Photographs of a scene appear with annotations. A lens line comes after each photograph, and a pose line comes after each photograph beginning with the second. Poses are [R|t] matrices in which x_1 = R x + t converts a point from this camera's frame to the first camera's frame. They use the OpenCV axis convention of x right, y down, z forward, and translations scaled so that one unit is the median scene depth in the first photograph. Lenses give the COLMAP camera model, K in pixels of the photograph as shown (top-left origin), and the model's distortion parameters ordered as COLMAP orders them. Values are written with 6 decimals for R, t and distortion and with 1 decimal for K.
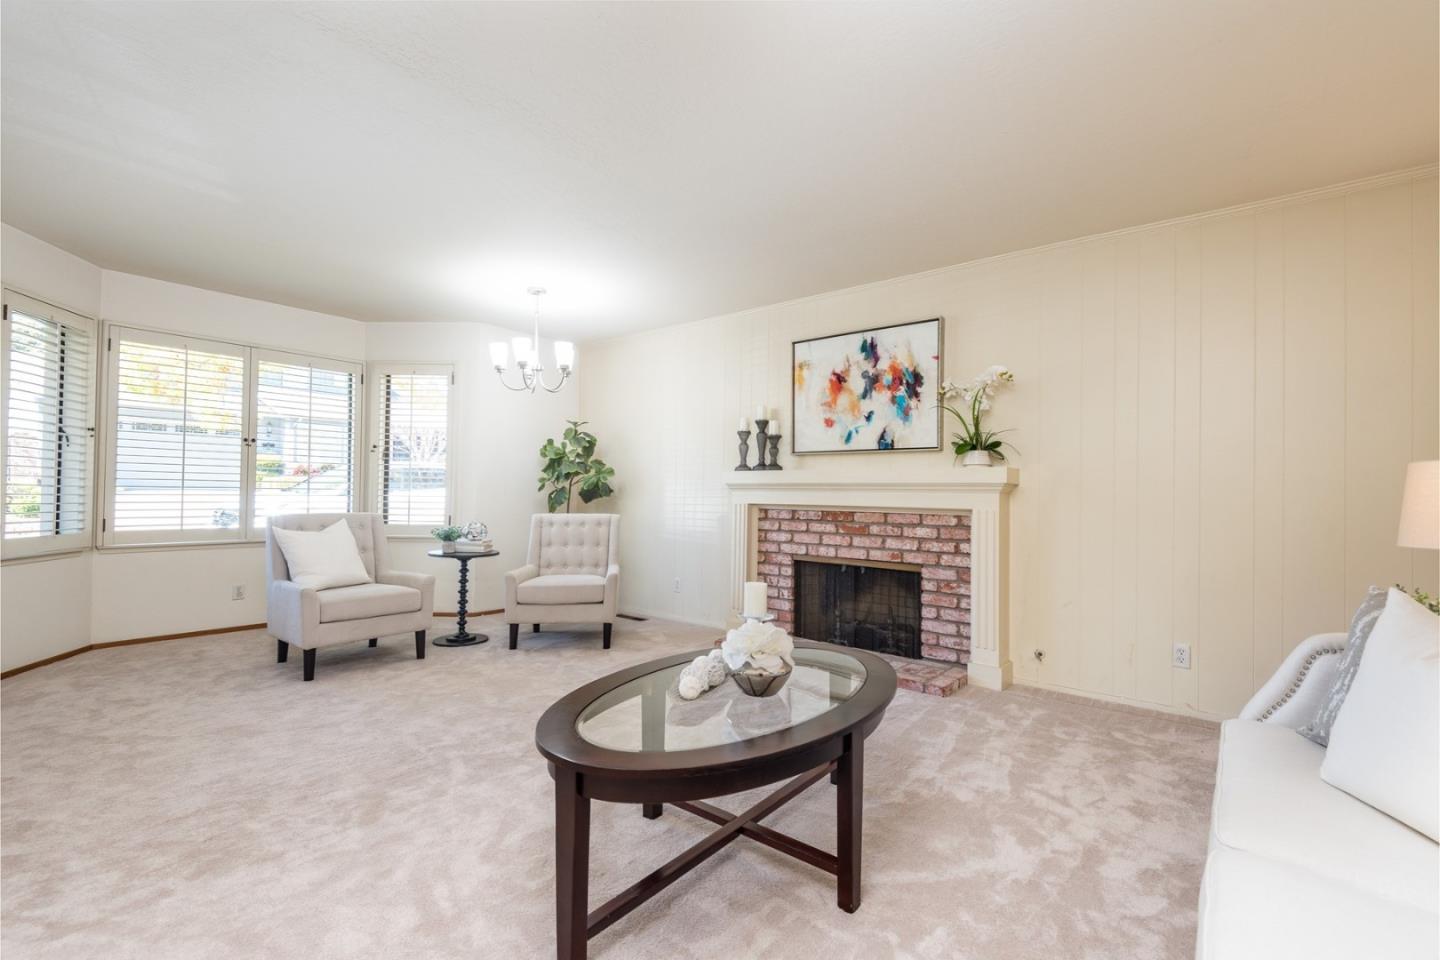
lens RADIAL K [[649.3, 0, 718.3], [0, 649.3, 477.1], [0, 0, 1]] dist [0.034763, -0.002858]
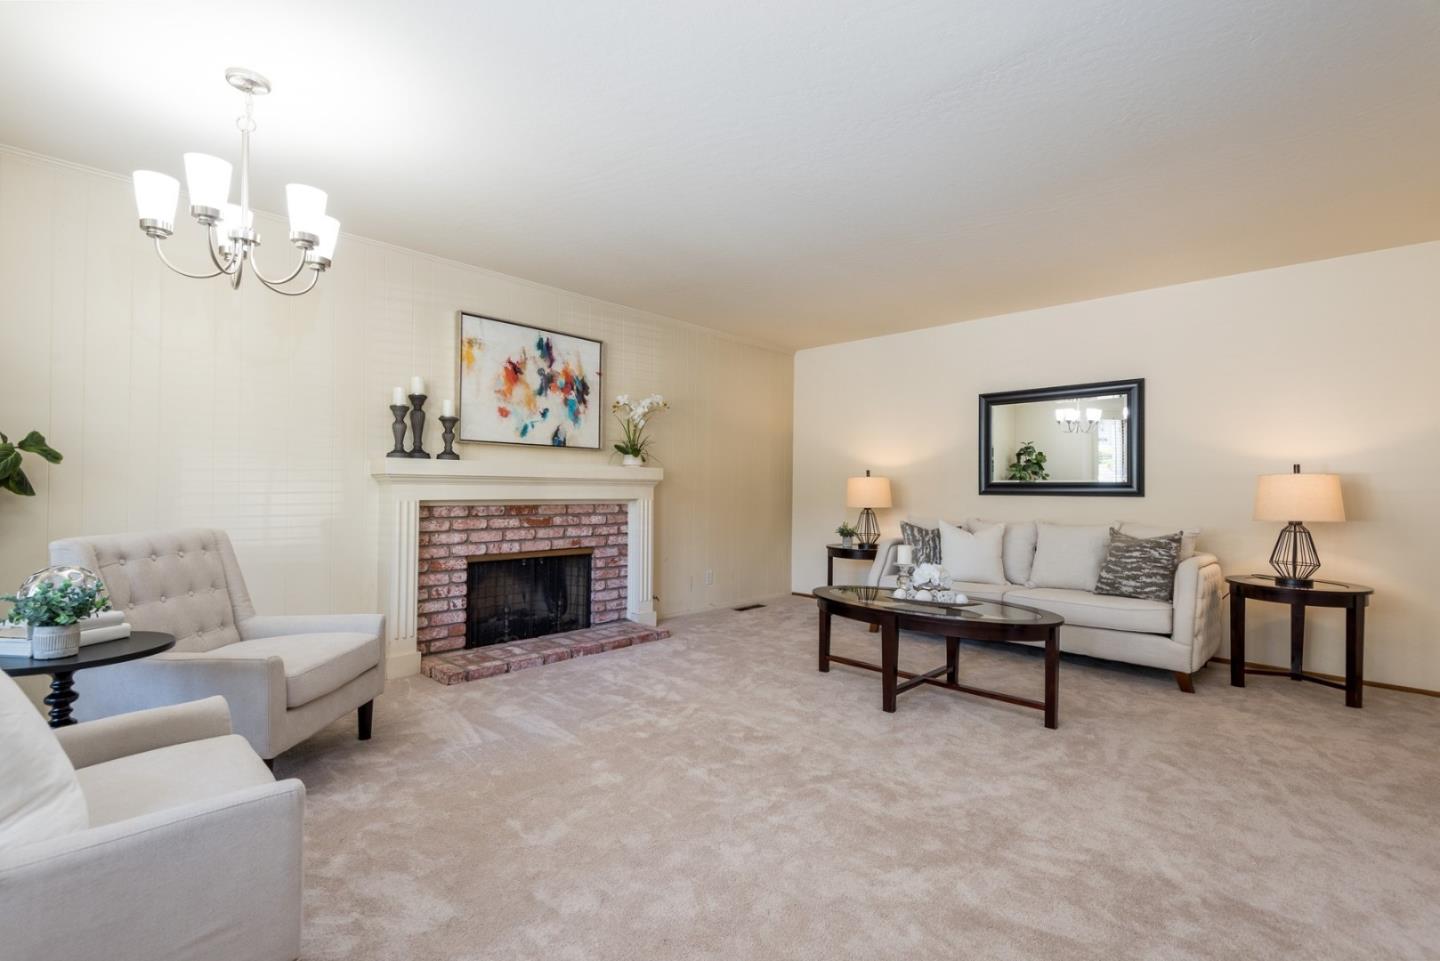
lens RADIAL K [[649.3, 0, 718.5], [0, 649.3, 477.8], [0, 0, 1]] dist [0.034763, -0.002858]
pose [[0.086771, 0.005647, 0.996212, -0.786129], [-0.031993, 0.999484, -0.002879, 0.004632], [-0.995714, -0.031622, 0.086907, 0.628725]]
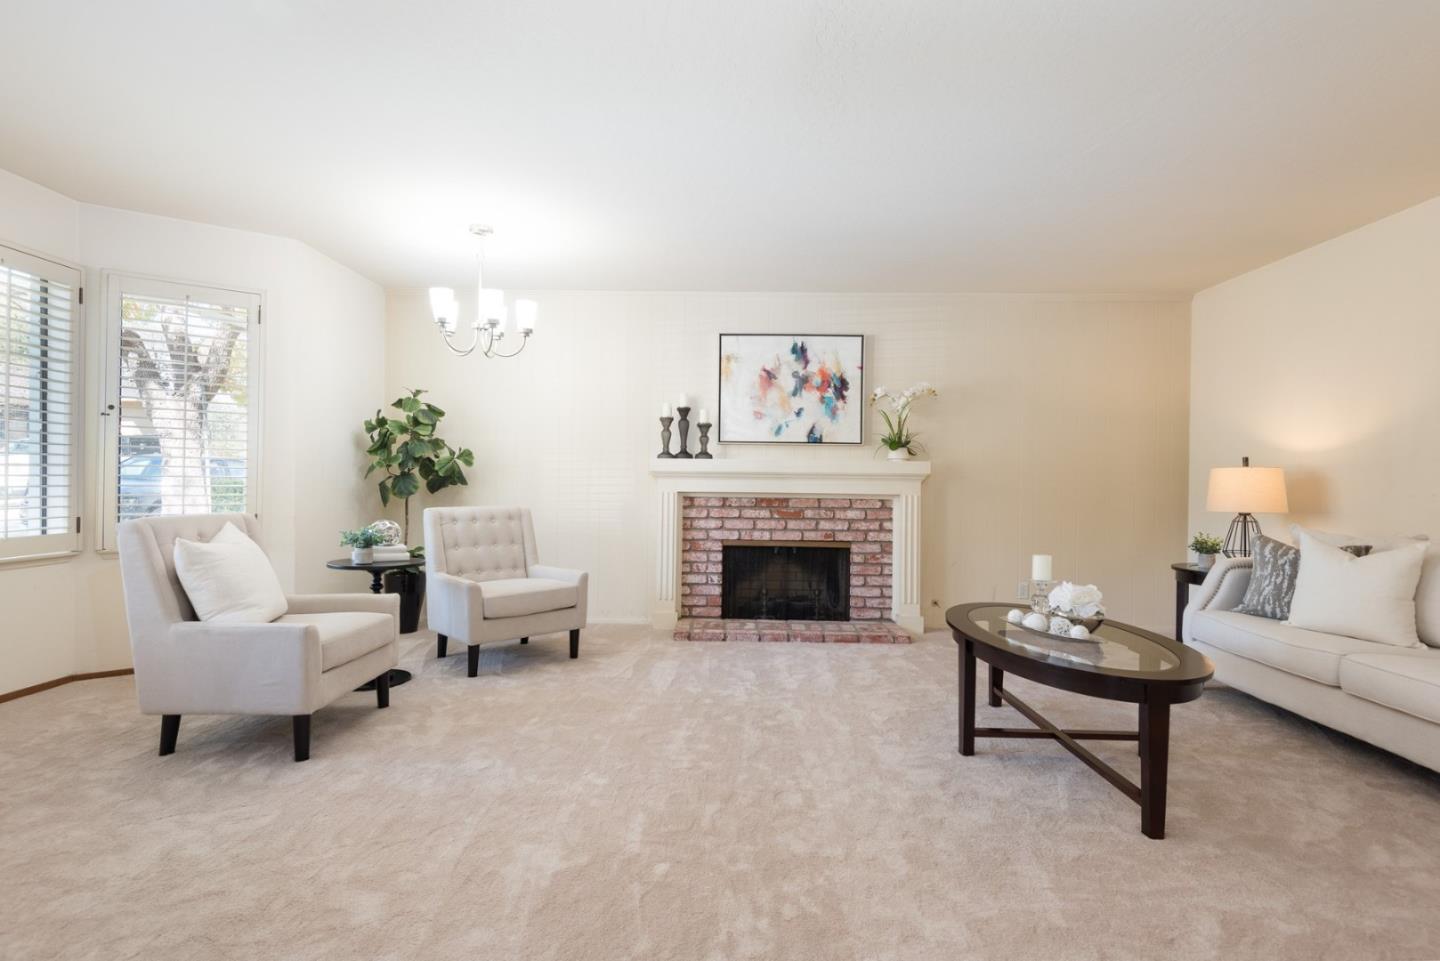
lens RADIAL K [[703.4, 0, 732.9], [0, 703.4, 475.6], [0, 0, 1]] dist [0.041664, -0.000002]
pose [[0.782599, 0.001964, 0.622523, -0.609977], [-0.016899, 0.999694, 0.018091, -0.005056], [-0.622297, -0.024678, 0.782392, 0.122964]]
